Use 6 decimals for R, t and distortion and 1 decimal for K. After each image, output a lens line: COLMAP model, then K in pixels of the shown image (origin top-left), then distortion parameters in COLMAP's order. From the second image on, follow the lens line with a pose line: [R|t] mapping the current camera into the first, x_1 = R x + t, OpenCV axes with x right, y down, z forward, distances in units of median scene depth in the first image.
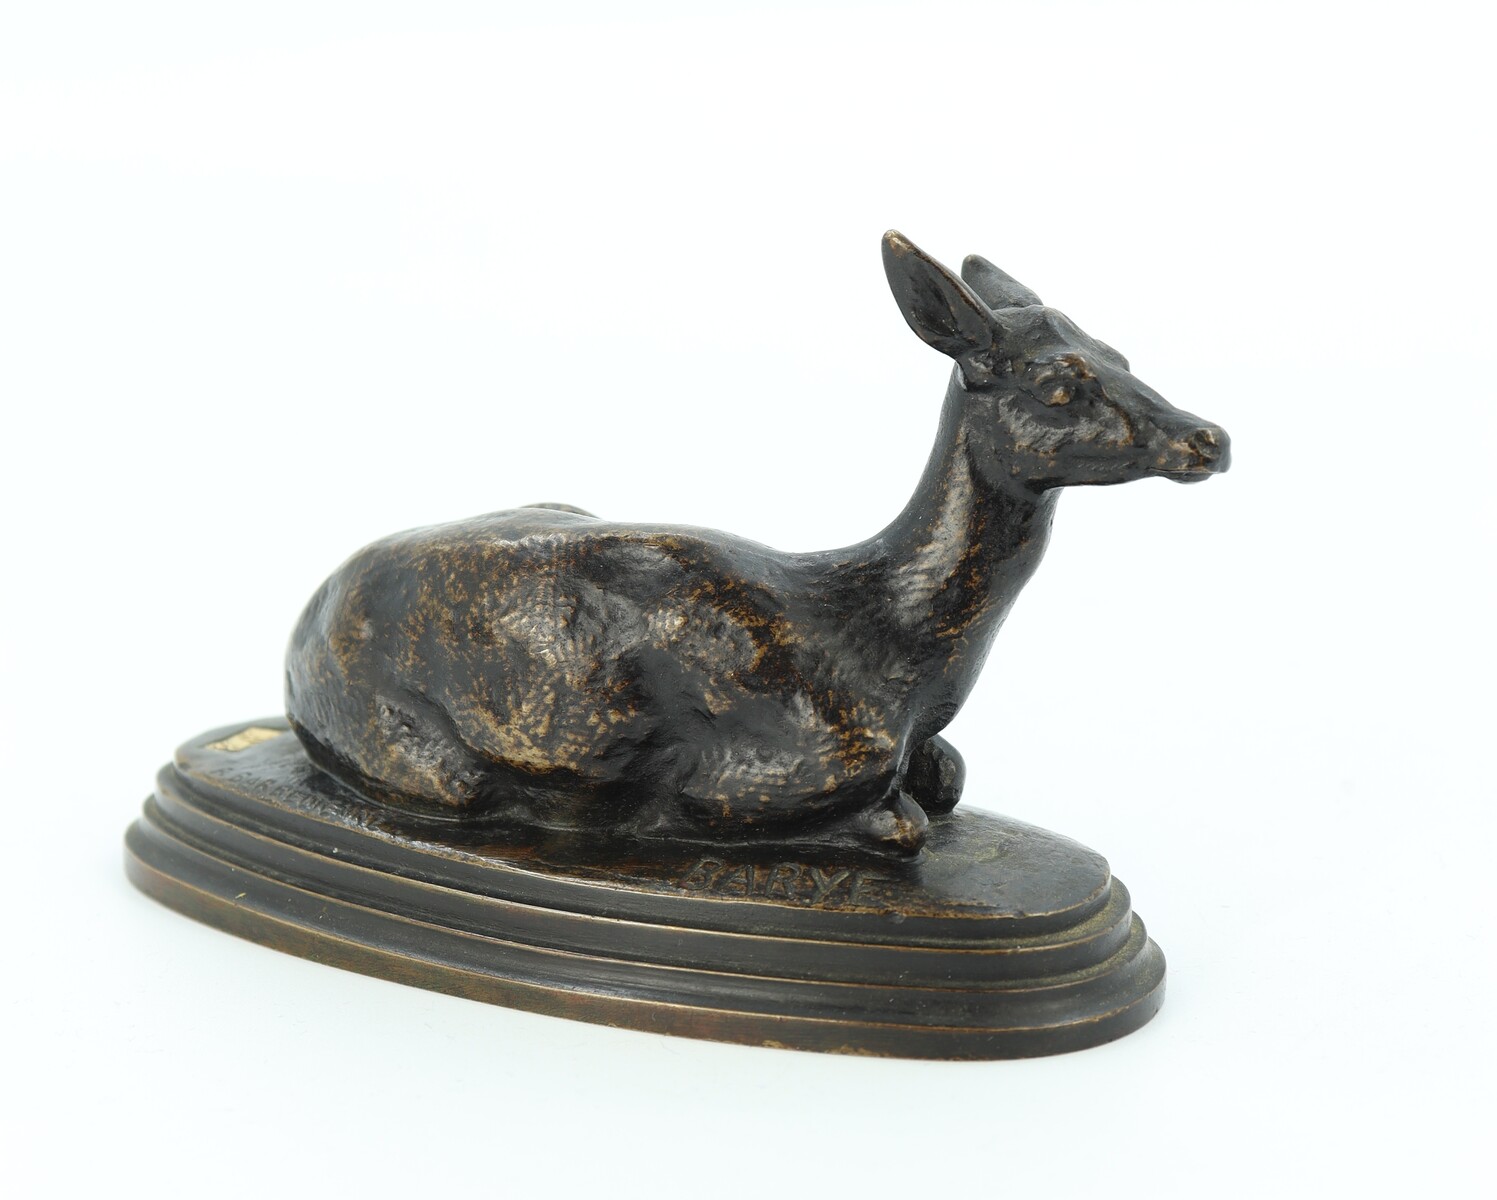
lens RADIAL K [[3928.5, 0, 748.5], [0, 3928.5, 600.0], [0, 0, 1]] dist [-0.091445, -0.106358]
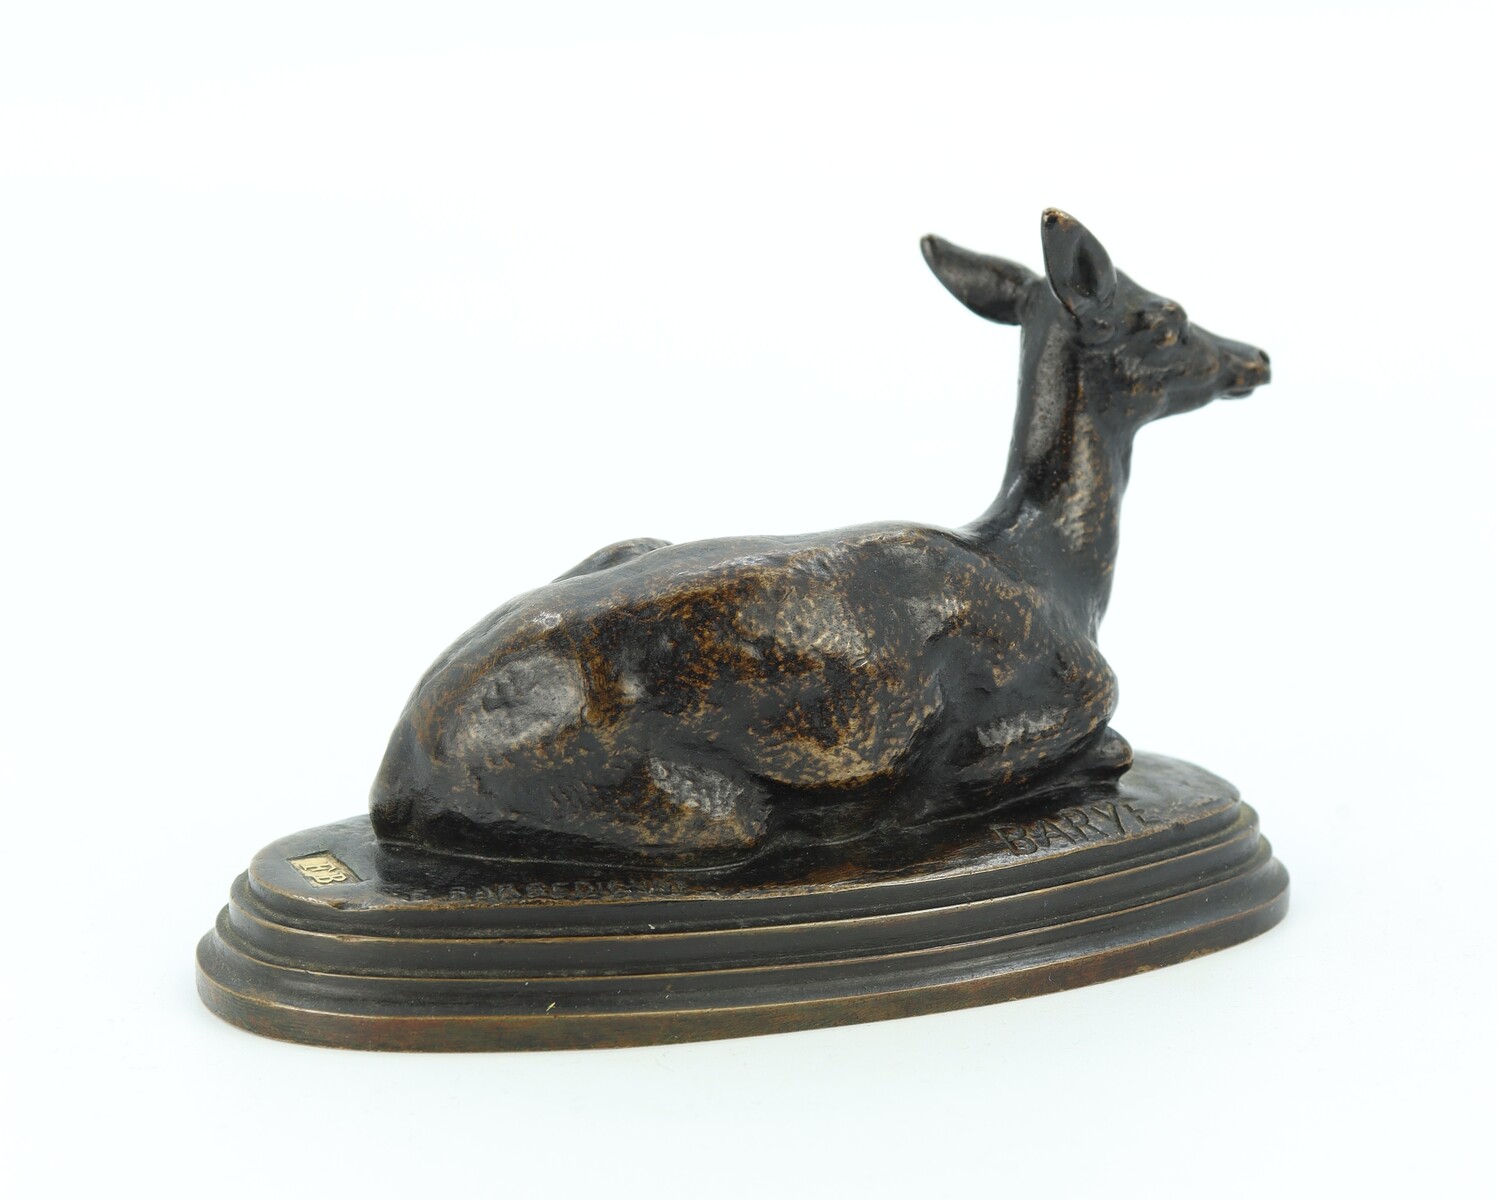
lens RADIAL K [[3928.5, 0, 748.5], [0, 3928.5, 600.0], [0, 0, 1]] dist [-0.091445, -0.106358]
pose [[0.614064, -0.185830, 0.767068, -0.843877], [0.188456, 0.978297, 0.086137, -0.095695], [-0.766427, 0.091665, 0.635757, 0.384751]]
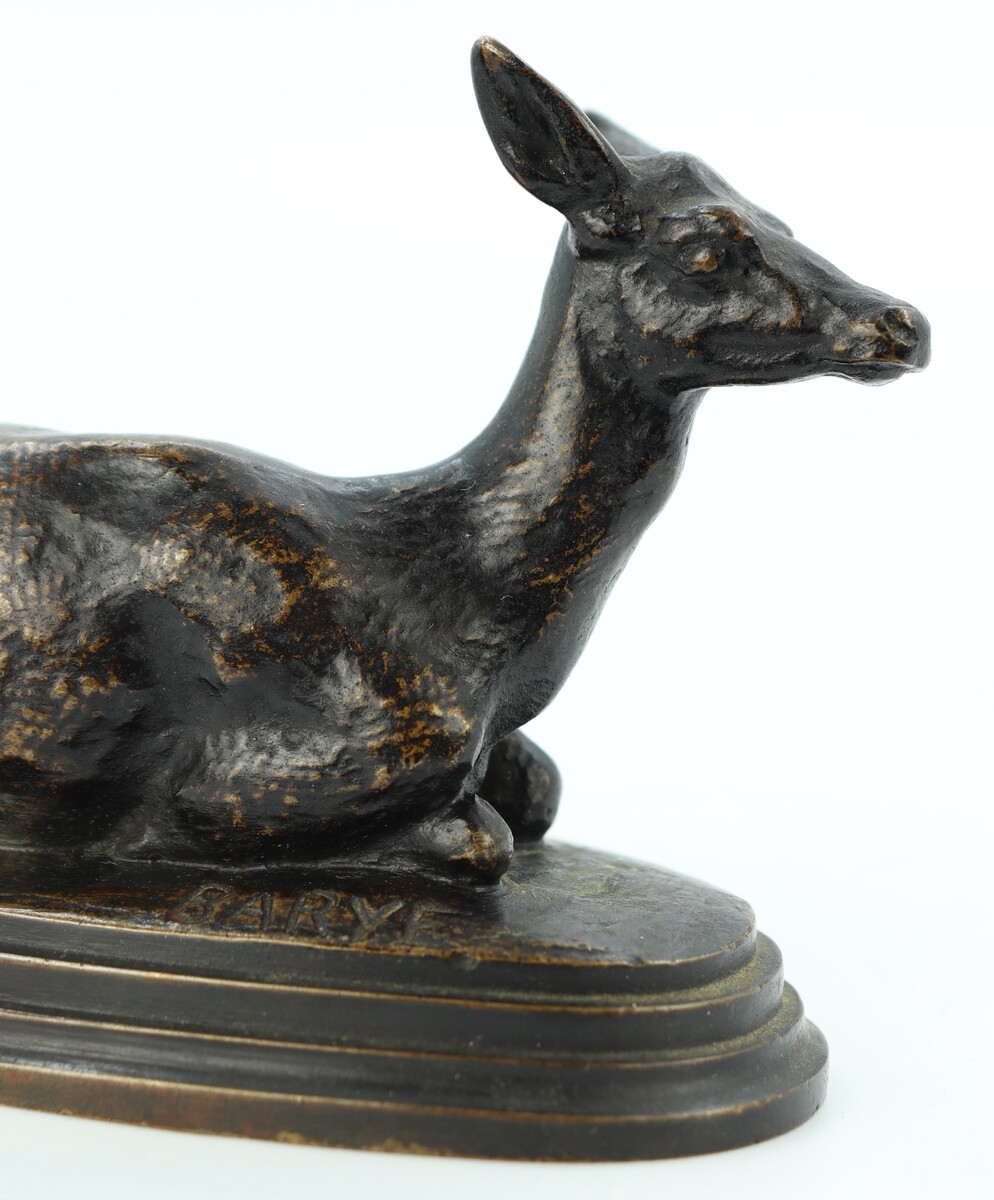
lens RADIAL K [[3920.1, 0, 648.5], [0, 3920.1, 395.2], [0, 0, 1]] dist [0.047926, 0.471951]
pose [[0.995727, 0.031797, 0.086703, 0.004685], [-0.020345, 0.991318, -0.129905, 0.069155], [-0.090081, 0.127586, 0.987728, 0.260725]]
